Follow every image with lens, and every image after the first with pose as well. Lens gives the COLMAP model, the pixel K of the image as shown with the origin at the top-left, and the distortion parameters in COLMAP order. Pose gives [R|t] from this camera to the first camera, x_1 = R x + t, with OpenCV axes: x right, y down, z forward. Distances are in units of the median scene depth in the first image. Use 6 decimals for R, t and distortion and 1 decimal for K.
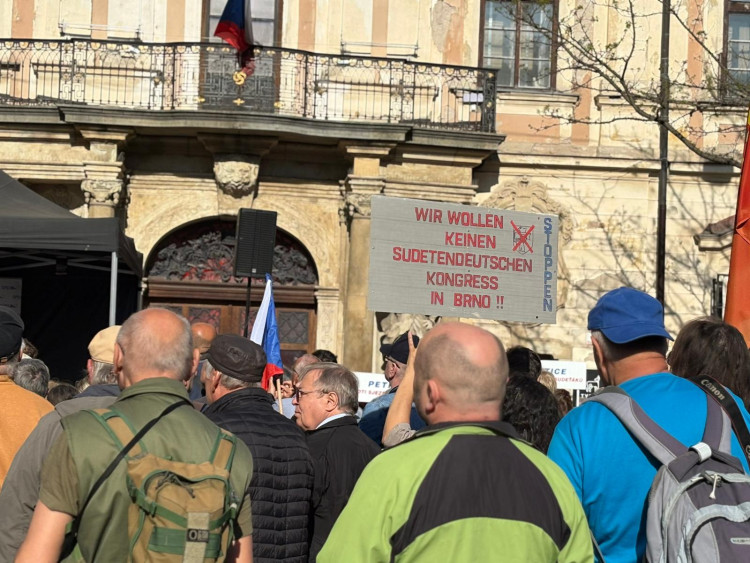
lens RADIAL K [[1514.8, 0, 379.3], [0, 1514.8, 280.9], [0, 0, 1]] dist [0.295382, 0.000000]
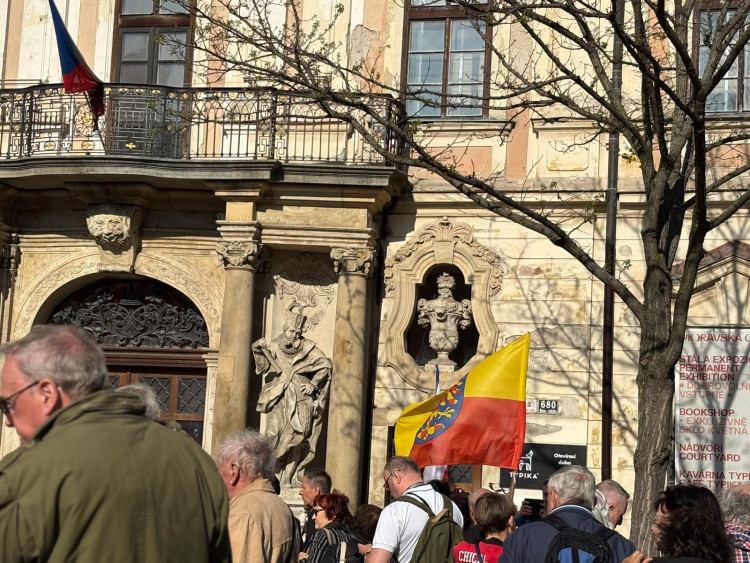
lens RADIAL K [[1514.8, 0, 379.5], [0, 1514.8, 283.1], [0, 0, 1]] dist [0.295382, 0.000000]
pose [[0.945955, -0.032740, -0.322642, 0.348625], [0.010784, 0.997516, -0.069605, 0.029020], [0.324119, 0.062364, 0.943958, 0.185712]]
